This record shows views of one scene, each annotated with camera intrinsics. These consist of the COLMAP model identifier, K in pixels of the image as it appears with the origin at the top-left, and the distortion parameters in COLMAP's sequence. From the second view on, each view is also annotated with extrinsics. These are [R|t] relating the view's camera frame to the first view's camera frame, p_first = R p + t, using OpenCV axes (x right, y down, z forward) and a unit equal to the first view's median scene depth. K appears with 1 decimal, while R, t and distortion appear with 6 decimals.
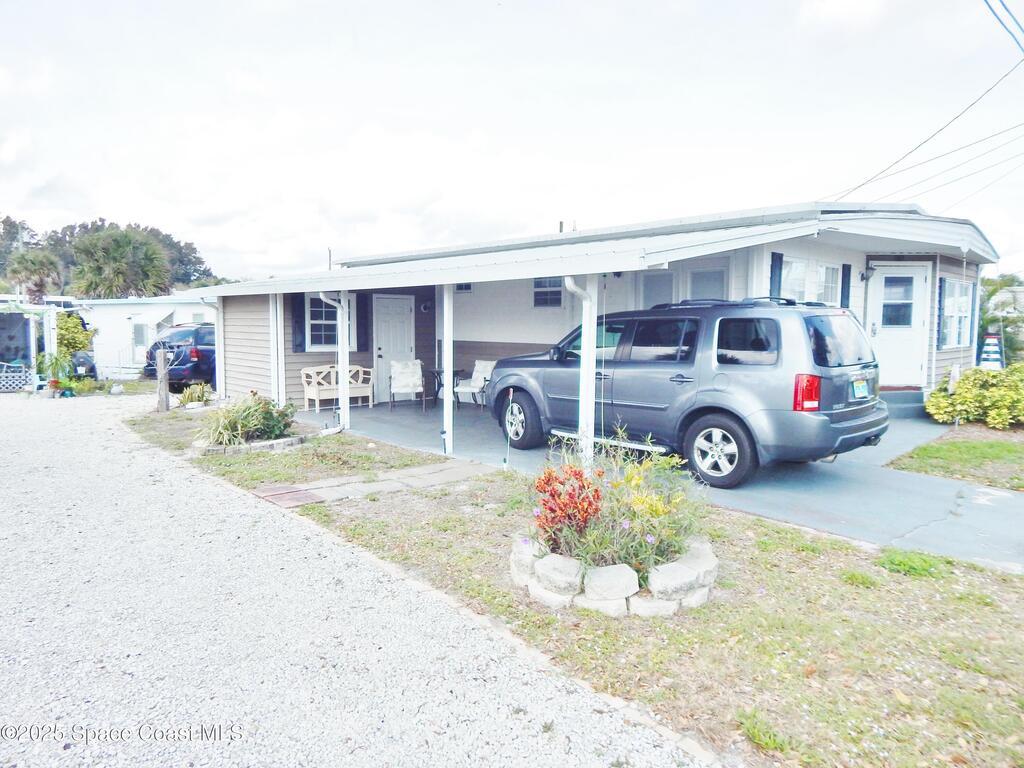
lens RADIAL K [[669.9, 0, 512.0], [0, 669.9, 384.0], [0, 0, 1]] dist [-0.002251, -0.011259]
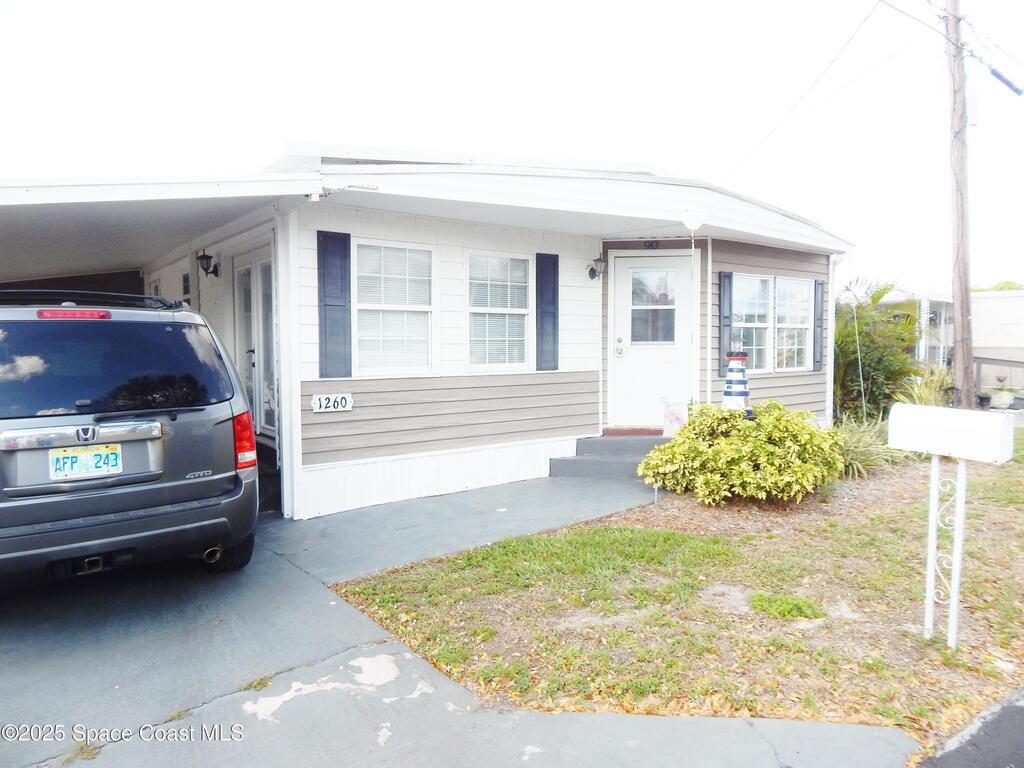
lens RADIAL K [[669.9, 0, 512.0], [0, 669.9, 384.0], [0, 0, 1]] dist [-0.002251, -0.011259]
pose [[0.993679, 0.003359, -0.112206, 0.945342], [-0.006670, 0.999553, -0.029149, -0.041123], [0.112058, 0.029713, 0.993257, 0.542720]]
